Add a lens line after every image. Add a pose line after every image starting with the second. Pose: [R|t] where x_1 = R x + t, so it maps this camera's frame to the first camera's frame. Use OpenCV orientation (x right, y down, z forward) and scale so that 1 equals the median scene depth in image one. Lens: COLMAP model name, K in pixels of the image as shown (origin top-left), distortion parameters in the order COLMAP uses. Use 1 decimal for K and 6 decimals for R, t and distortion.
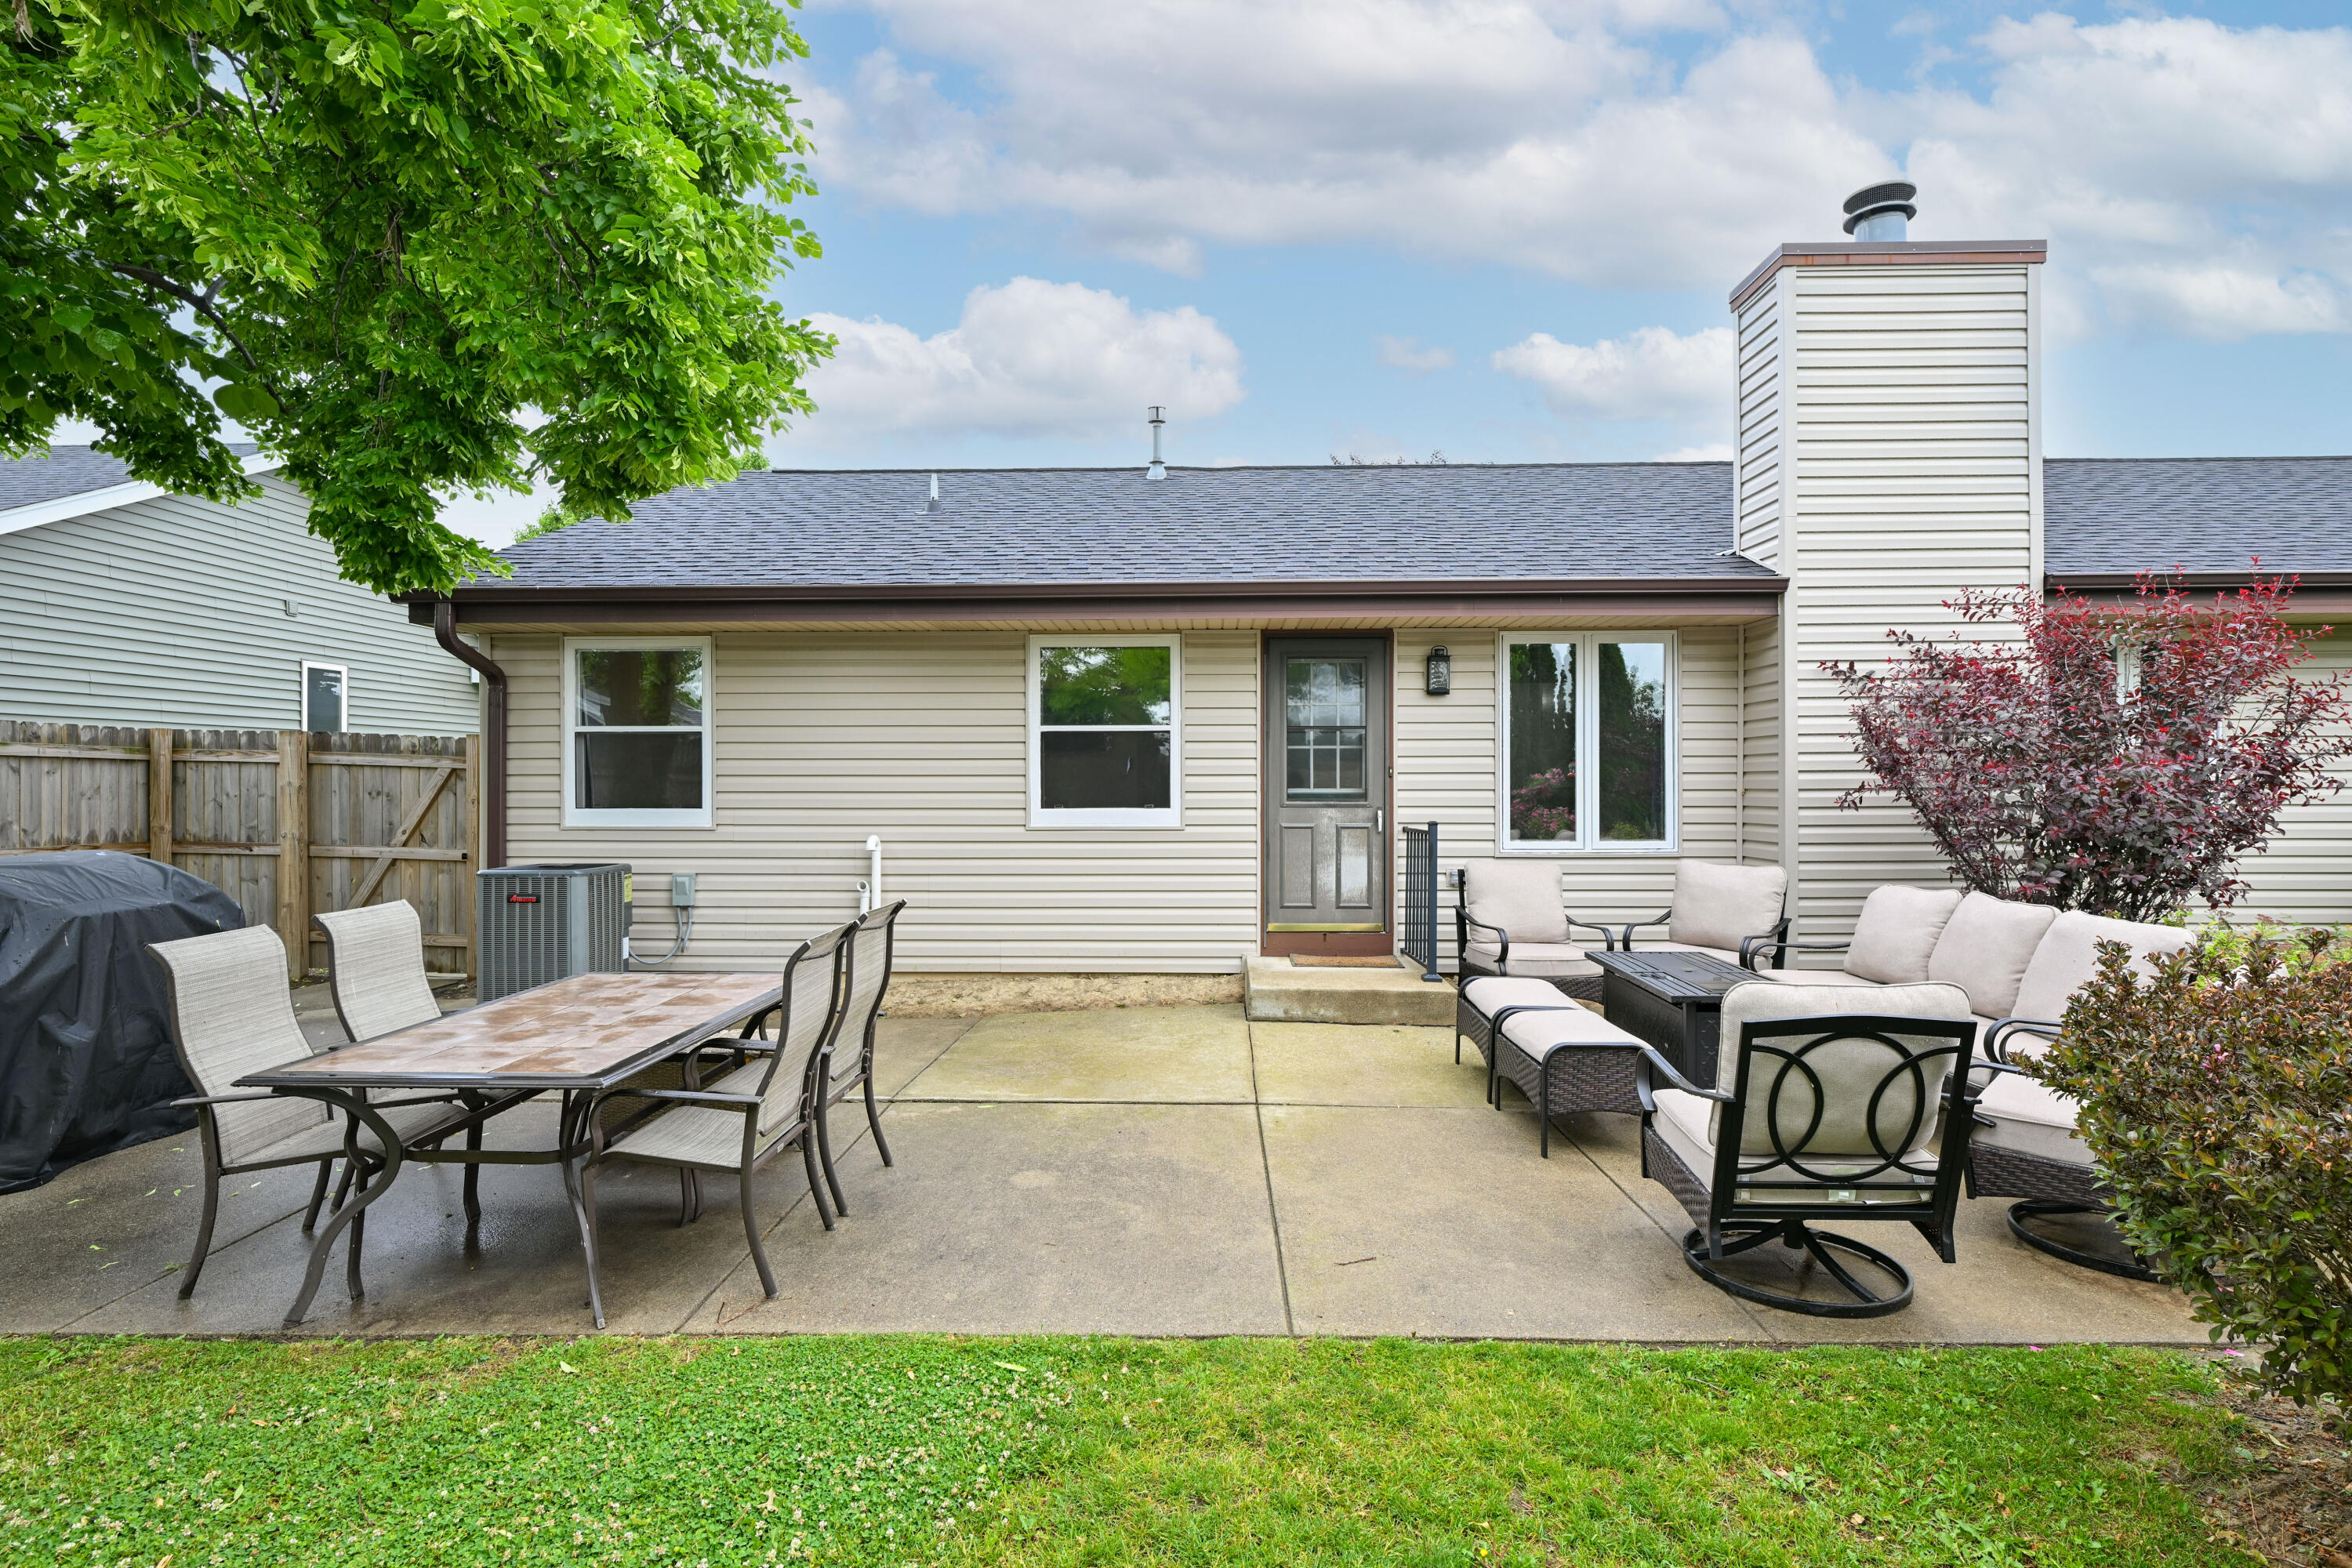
lens RADIAL K [[1177.6, 0, 1176.0], [0, 1177.6, 784.0], [0, 0, 1]] dist [0.002068, 0.000910]
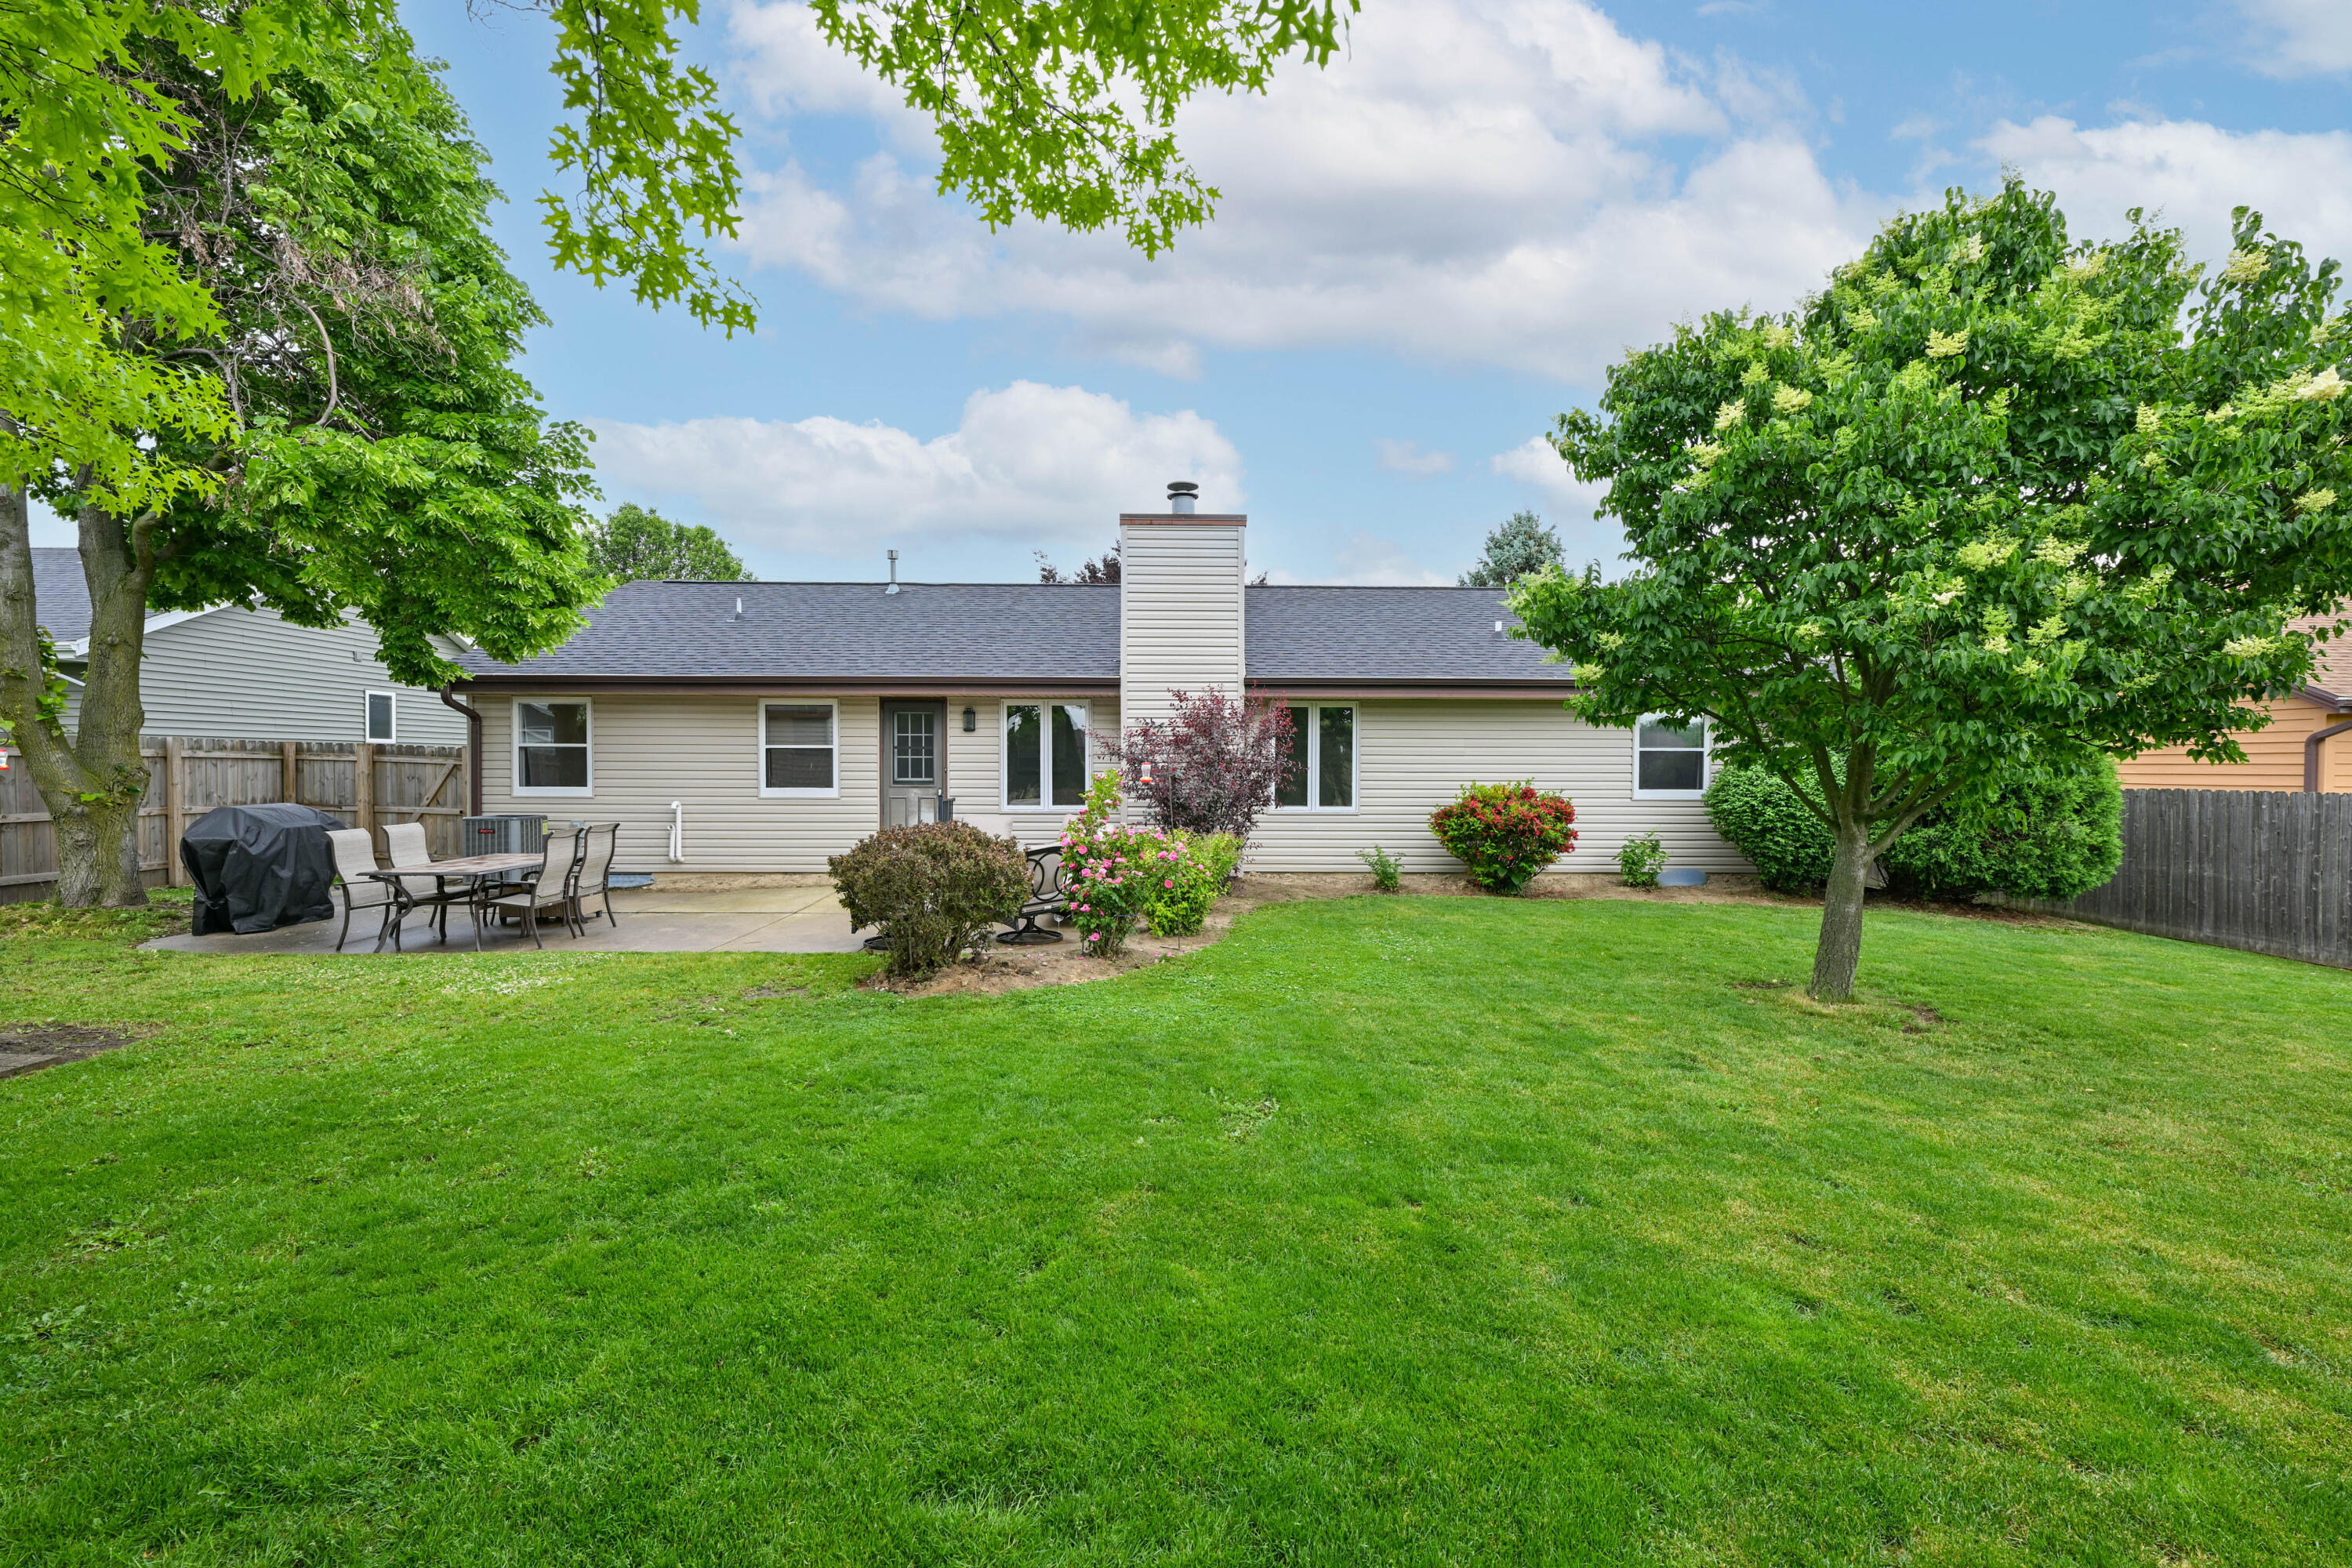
lens RADIAL K [[986.4, 0, 1176.0], [0, 986.4, 784.0], [0, 0, 1]] dist [-0.001110, -0.000140]
pose [[0.998446, 0.005013, 0.055499, 0.473789], [-0.005899, 0.999858, 0.015808, -0.014981], [-0.055412, -0.016111, 0.998334, -0.667733]]
